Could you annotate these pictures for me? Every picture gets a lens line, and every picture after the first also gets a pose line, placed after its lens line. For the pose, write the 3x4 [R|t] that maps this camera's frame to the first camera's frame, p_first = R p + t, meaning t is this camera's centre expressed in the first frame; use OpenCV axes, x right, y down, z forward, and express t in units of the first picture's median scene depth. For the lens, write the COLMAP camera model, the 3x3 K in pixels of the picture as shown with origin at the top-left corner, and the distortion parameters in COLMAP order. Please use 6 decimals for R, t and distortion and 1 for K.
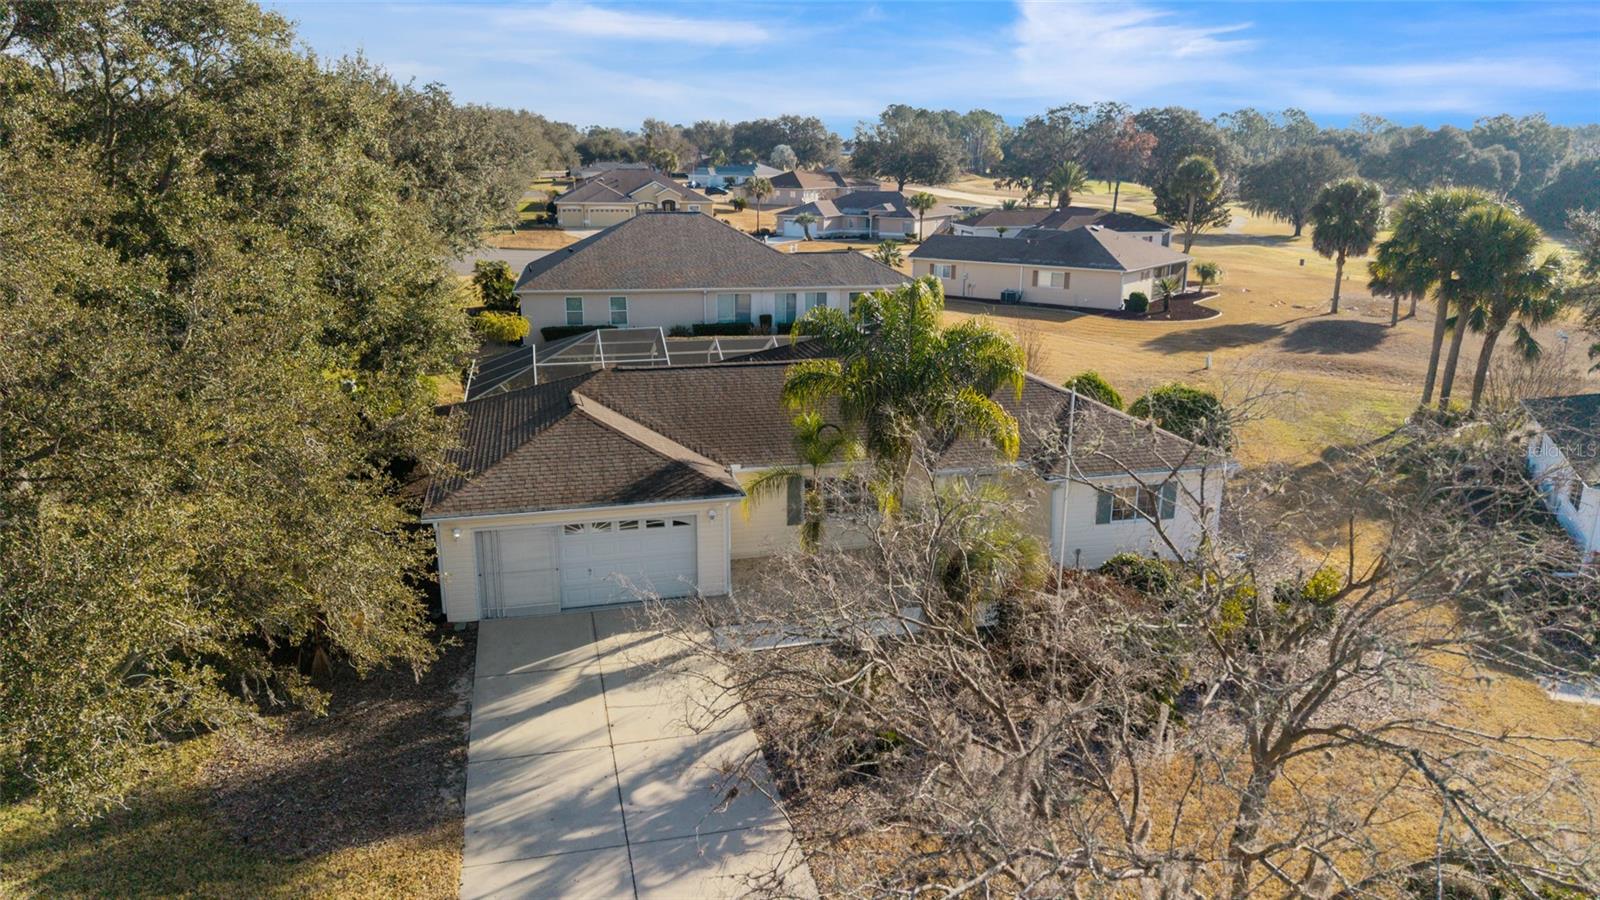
lens RADIAL K [[1067.0, 0, 800.0], [0, 1067.0, 450.0], [0, 0, 1]] dist [0.074763, -0.100632]
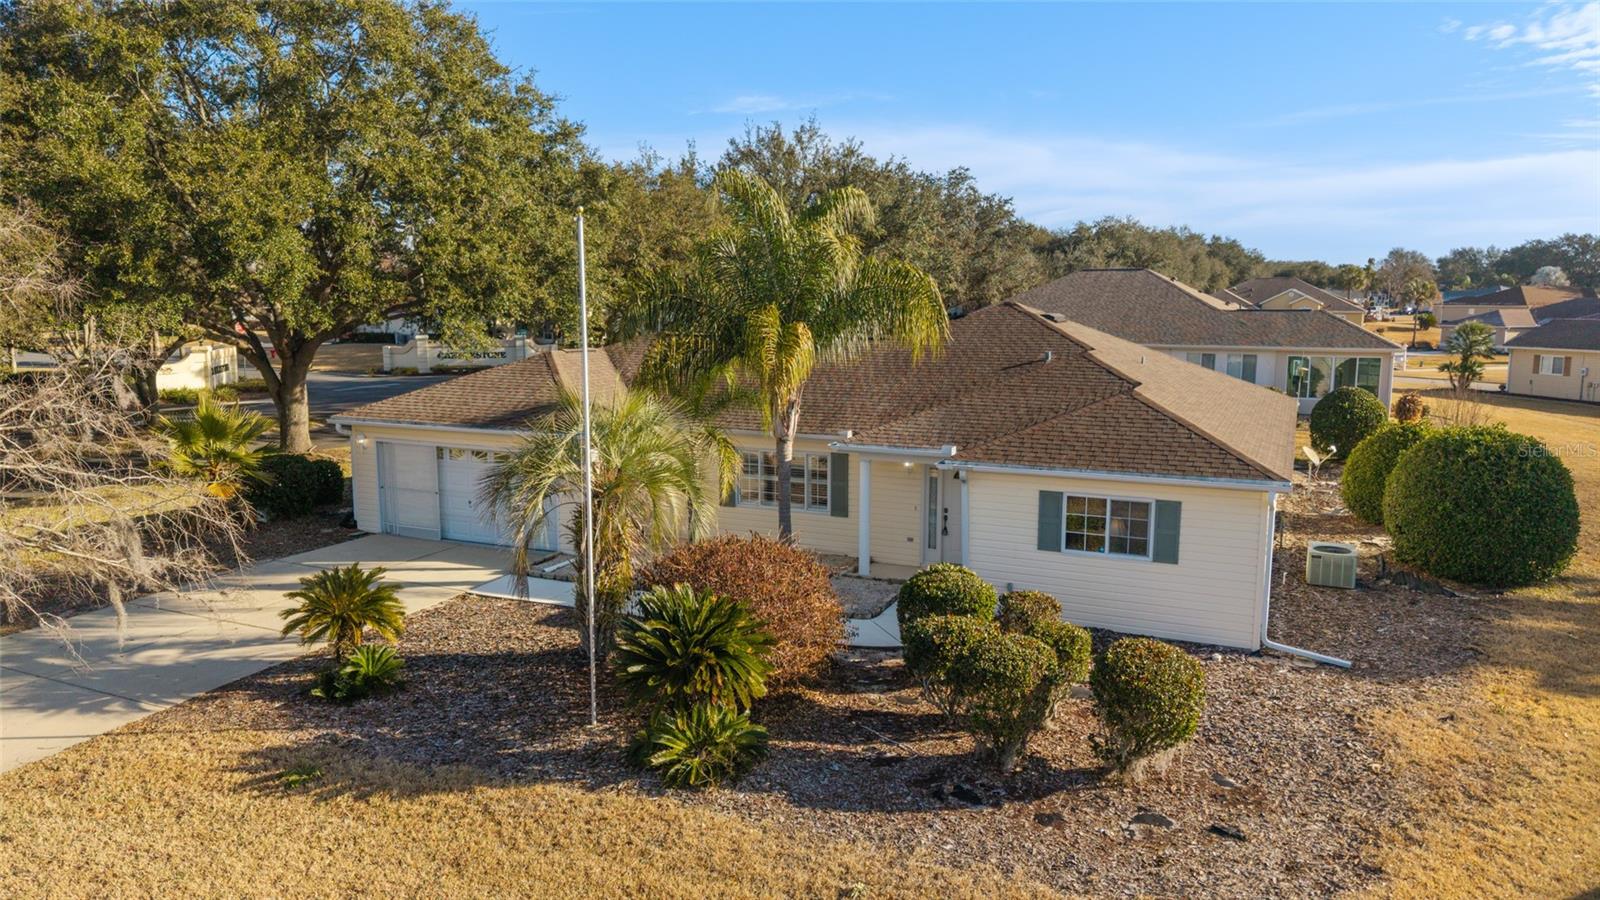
lens RADIAL K [[1060.0, 0, 800.0], [0, 1060.0, 450.0], [0, 0, 1]] dist [0.053508, -0.062013]
pose [[0.779095, 0.085179, -0.621093, 0.614575], [-0.166244, 0.983328, -0.073678, 0.089272], [0.604462, 0.160655, 0.780266, 0.428622]]
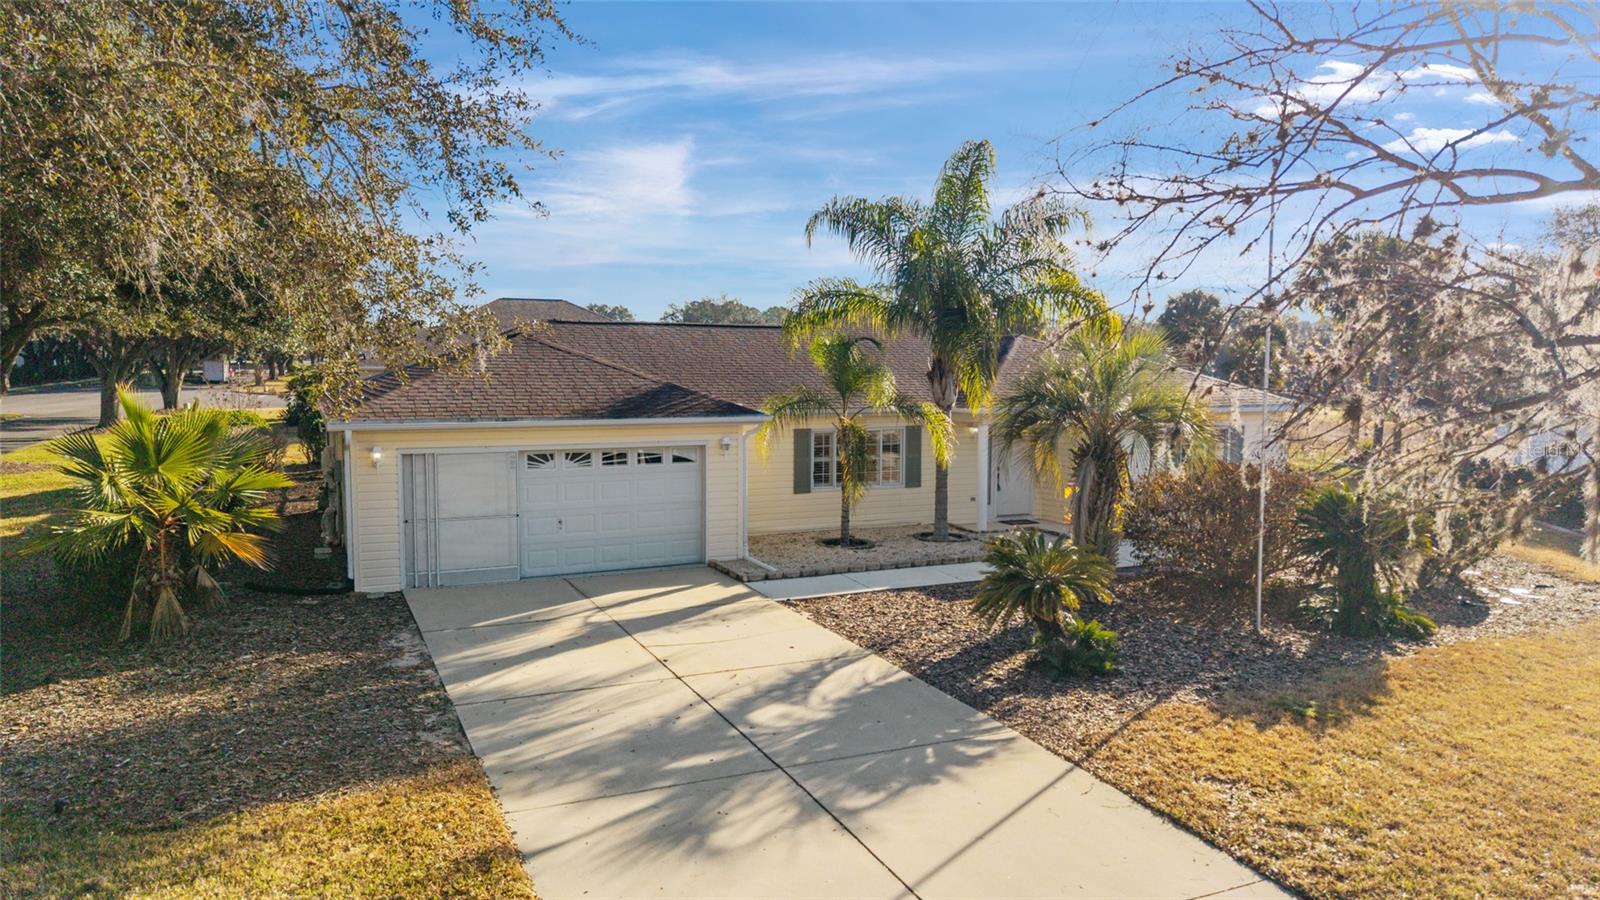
lens RADIAL K [[1060.0, 0, 800.0], [0, 1060.0, 450.0], [0, 0, 1]] dist [0.053508, -0.062013]
pose [[0.981497, -0.016807, 0.190738, -0.173979], [0.052579, 0.981505, -0.184073, 0.205326], [-0.184116, 0.190696, 0.964228, 0.273294]]
